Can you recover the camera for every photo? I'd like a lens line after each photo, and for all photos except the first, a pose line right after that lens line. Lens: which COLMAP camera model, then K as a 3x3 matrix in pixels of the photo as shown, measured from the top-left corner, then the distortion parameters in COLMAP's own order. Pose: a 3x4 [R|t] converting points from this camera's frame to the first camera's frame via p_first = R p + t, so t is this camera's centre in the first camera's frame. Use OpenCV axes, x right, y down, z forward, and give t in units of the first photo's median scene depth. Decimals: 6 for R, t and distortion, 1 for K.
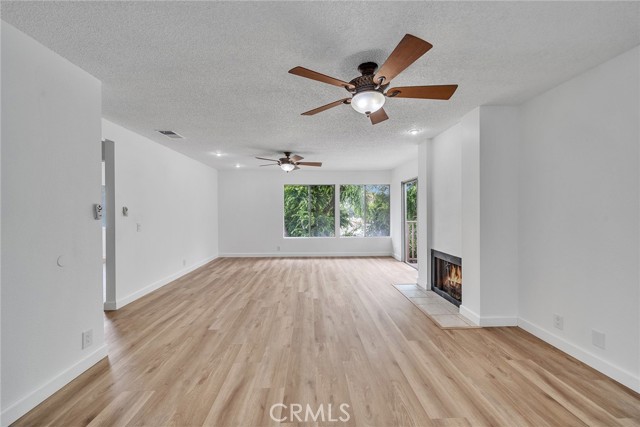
lens RADIAL K [[254.6, 0, 317.0], [0, 254.6, 215.0], [0, 0, 1]] dist [-0.003684, -0.000052]
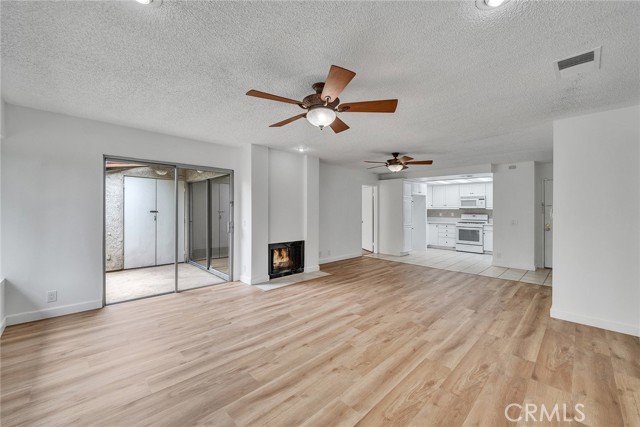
lens RADIAL K [[254.6, 0, 316.2], [0, 254.6, 212.3], [0, 0, 1]] dist [-0.003684, -0.000052]
pose [[-0.672773, -0.009544, 0.739787, -0.667258], [0.004871, 0.999838, 0.017328, -0.036163], [-0.739833, 0.015261, -0.672618, 1.950497]]
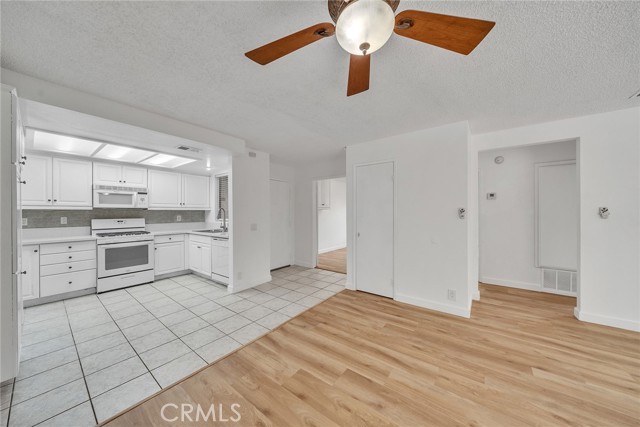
lens RADIAL K [[218.9, 0, 320.1], [0, 218.9, 213.5], [0, 0, 1]] dist [-0.005847, 0.000062]
pose [[-0.629912, 0.010176, -0.776600, 0.397721], [-0.005216, 0.999836, 0.017332, -0.019738], [0.776649, 0.014969, -0.629755, 0.747648]]
